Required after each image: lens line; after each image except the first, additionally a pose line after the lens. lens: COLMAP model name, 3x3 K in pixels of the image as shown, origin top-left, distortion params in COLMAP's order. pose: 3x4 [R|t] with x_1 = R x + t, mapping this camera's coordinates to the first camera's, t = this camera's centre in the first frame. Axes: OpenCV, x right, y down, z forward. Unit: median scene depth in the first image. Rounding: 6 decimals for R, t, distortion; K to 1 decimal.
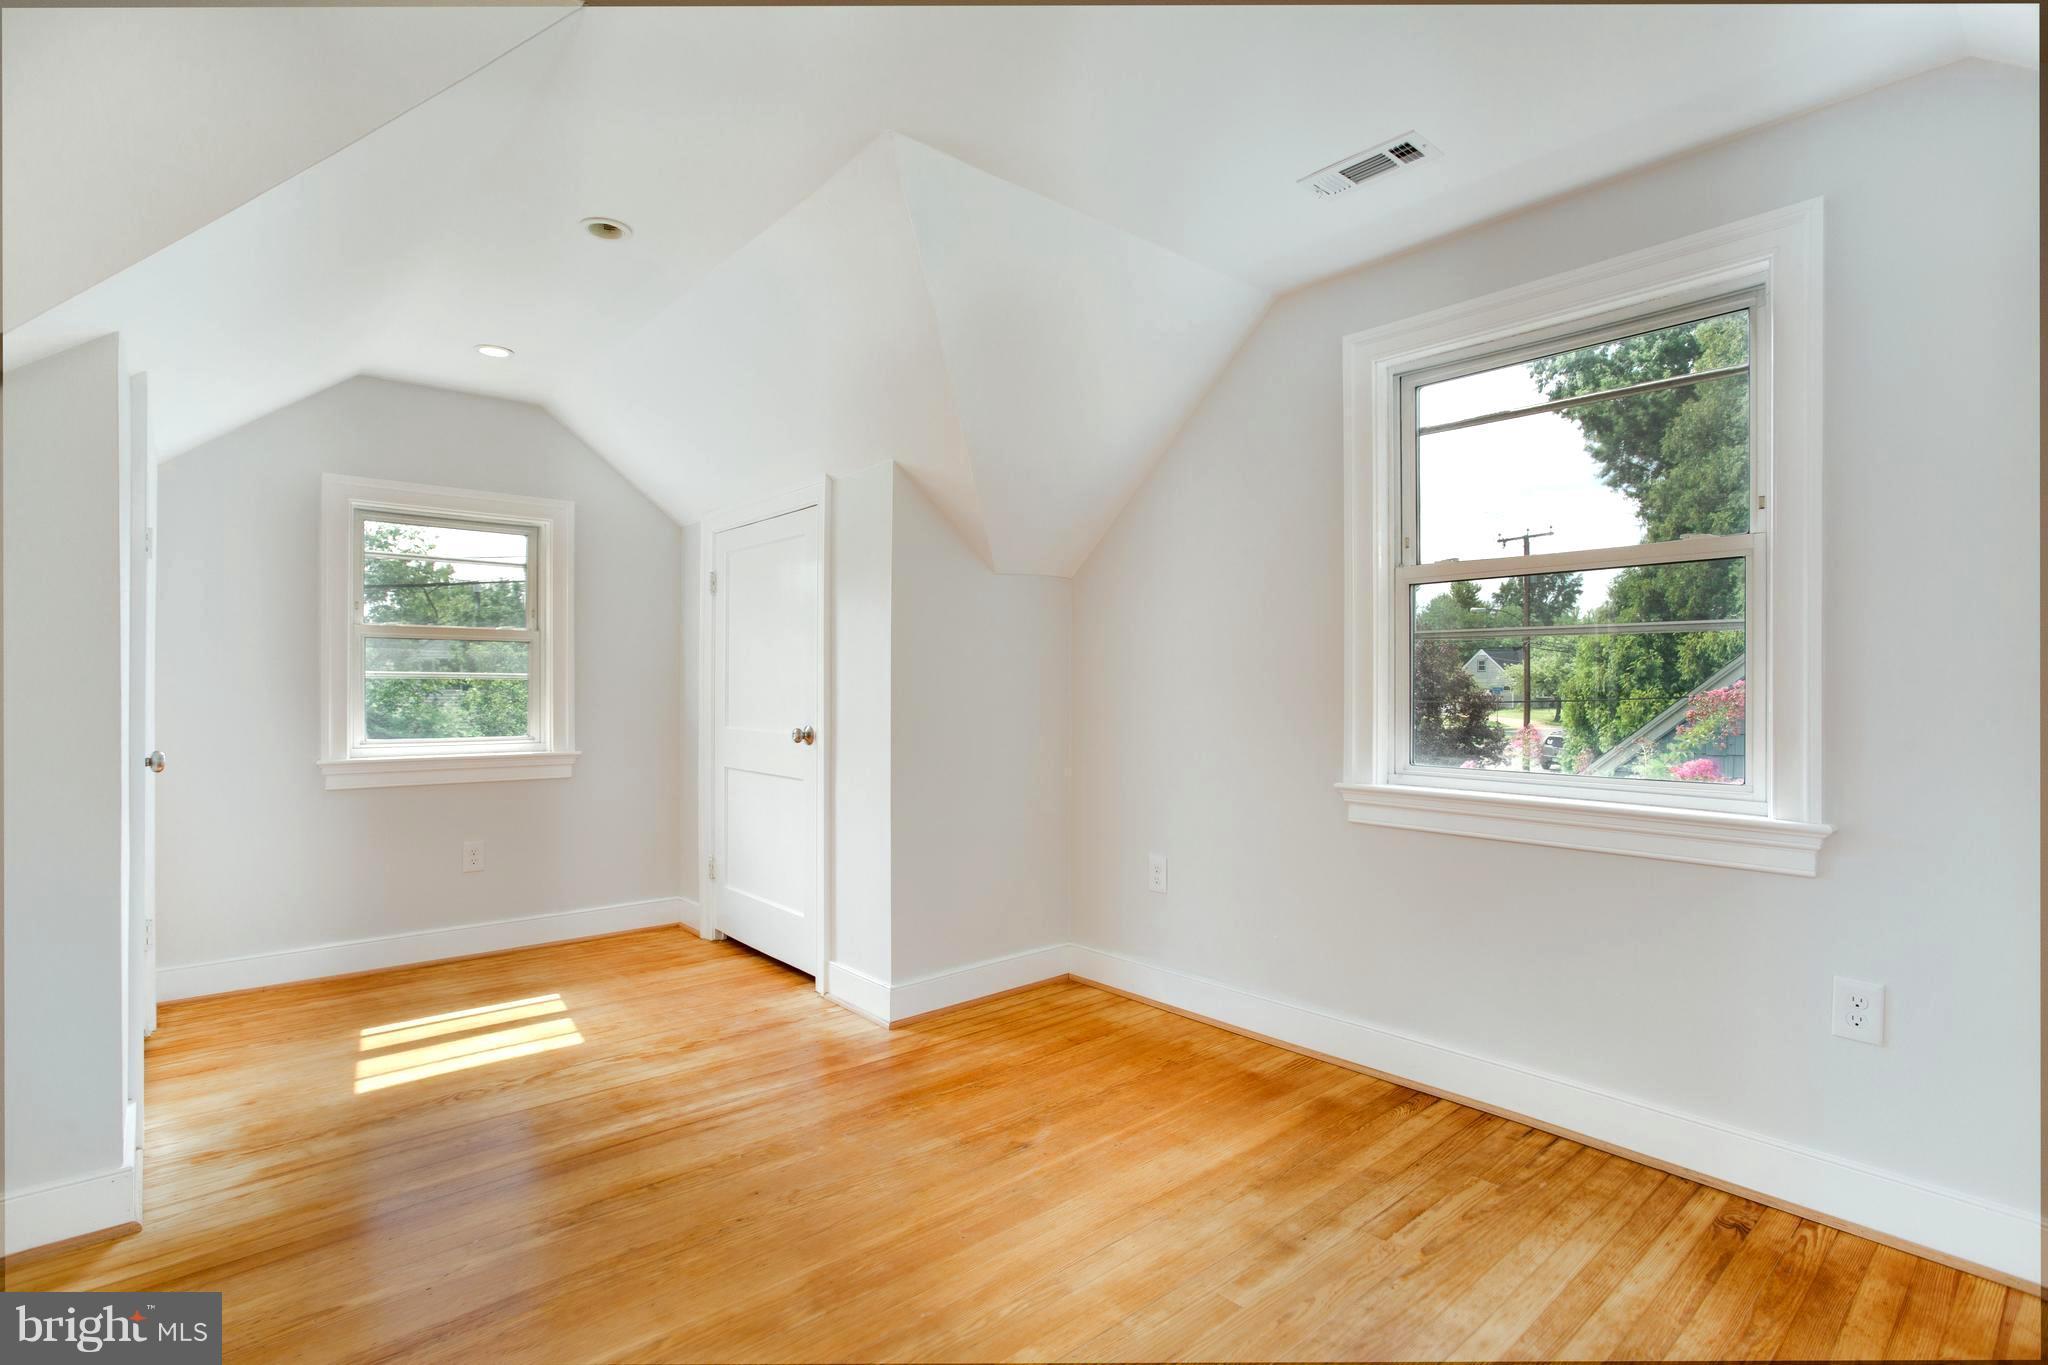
lens RADIAL K [[994.1, 0, 1030.8], [0, 994.1, 680.8], [0, 0, 1]] dist [-0.038571, 0.018372]
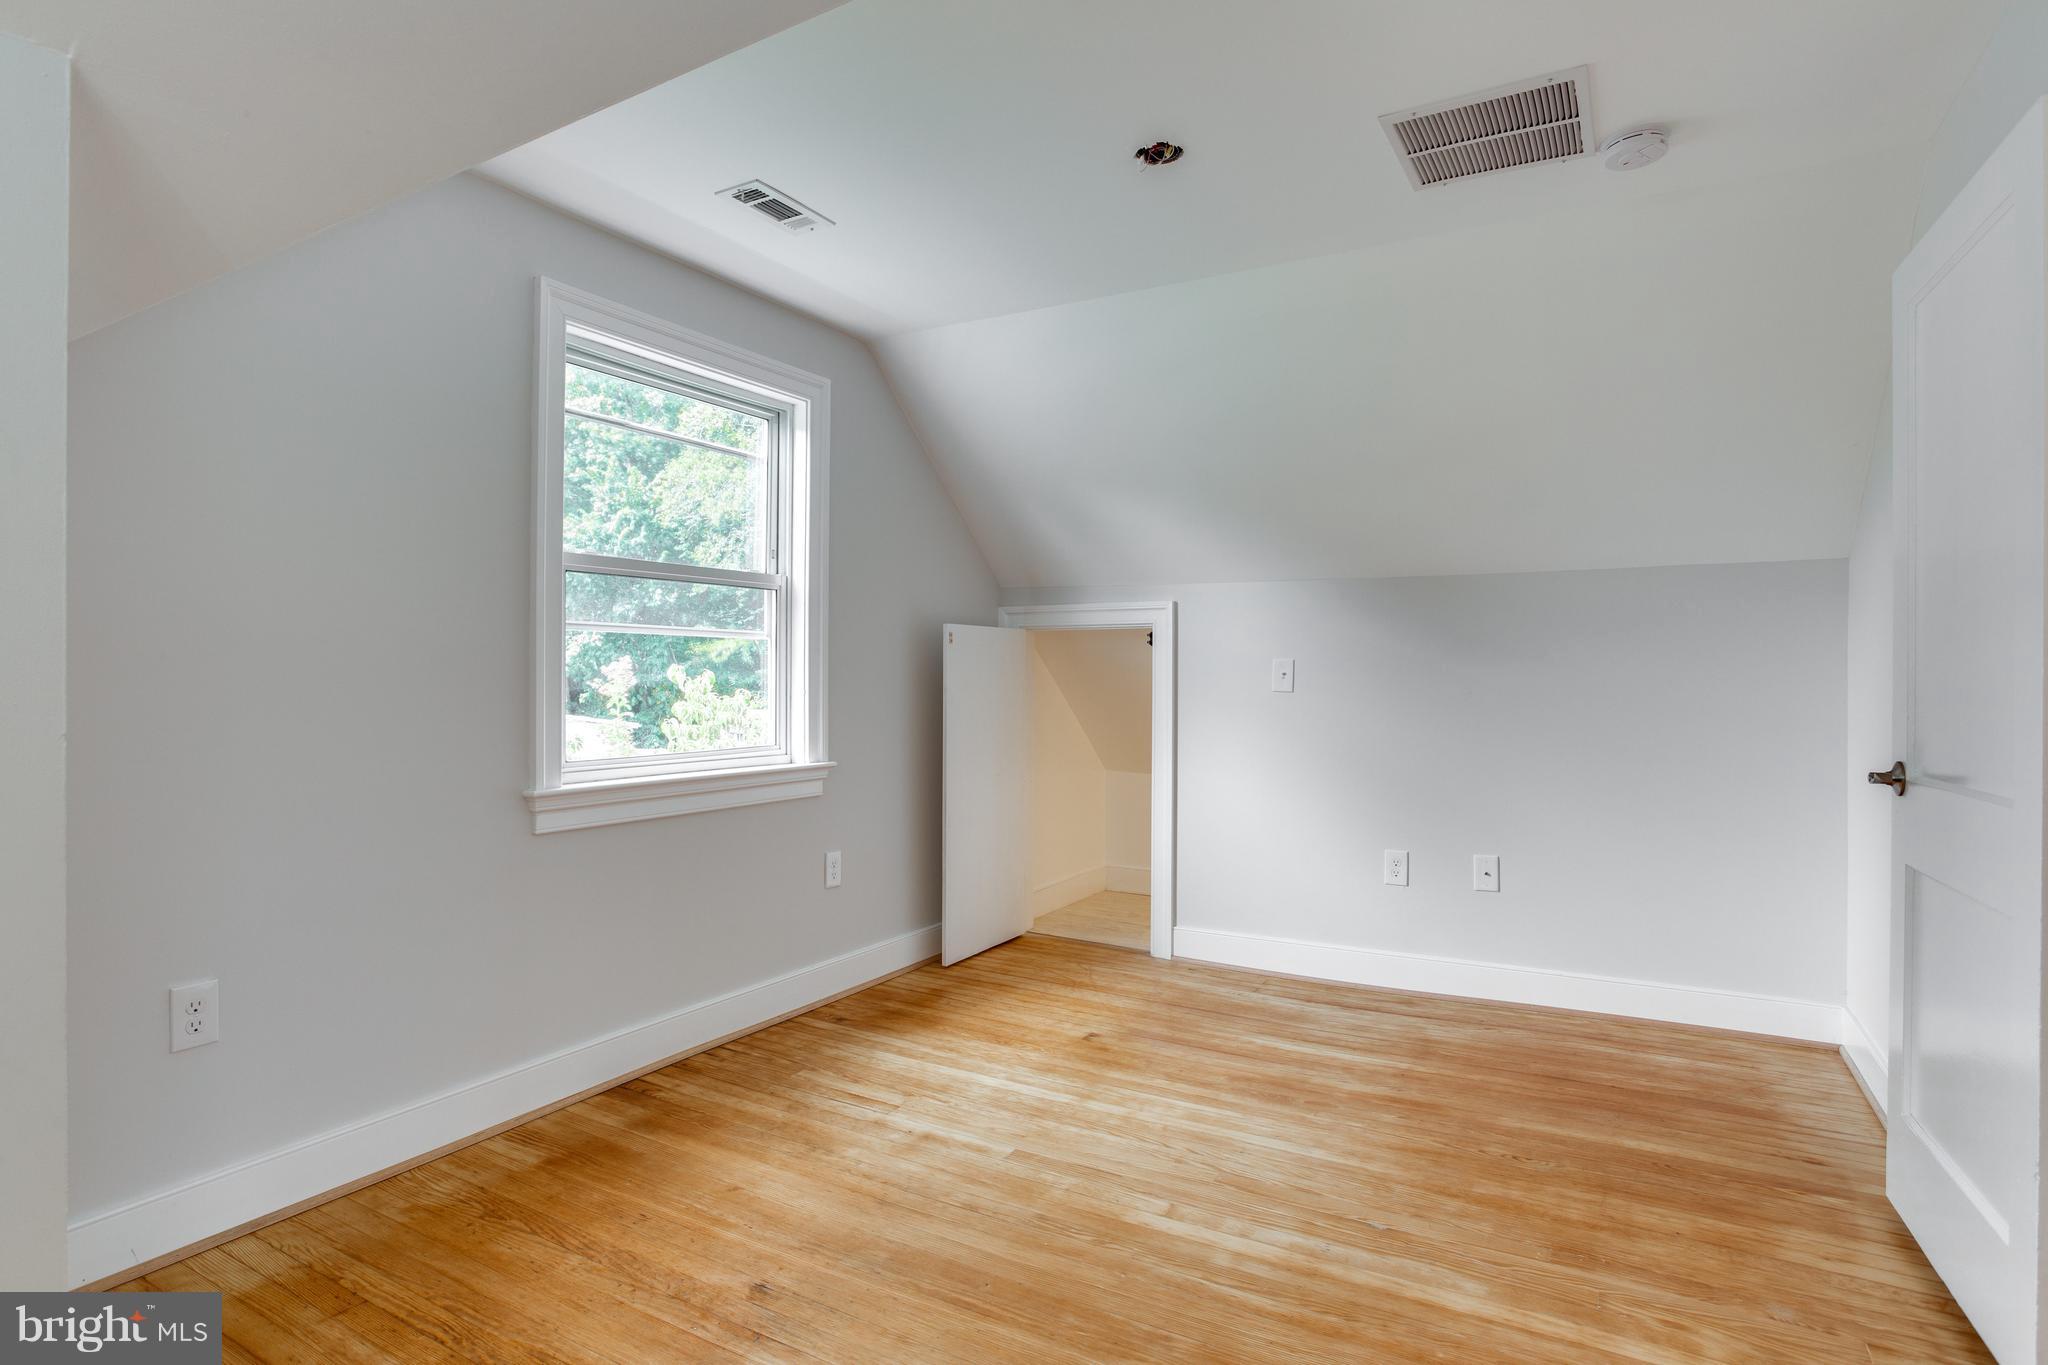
lens RADIAL K [[994.1, 0, 1030.8], [0, 994.1, 680.8], [0, 0, 1]] dist [-0.038571, 0.018372]
pose [[-0.295708, 0.005509, 0.955262, -0.734307], [0.012412, 0.999921, -0.001925, 0.017686], [-0.955198, 0.011287, -0.295754, 0.967102]]
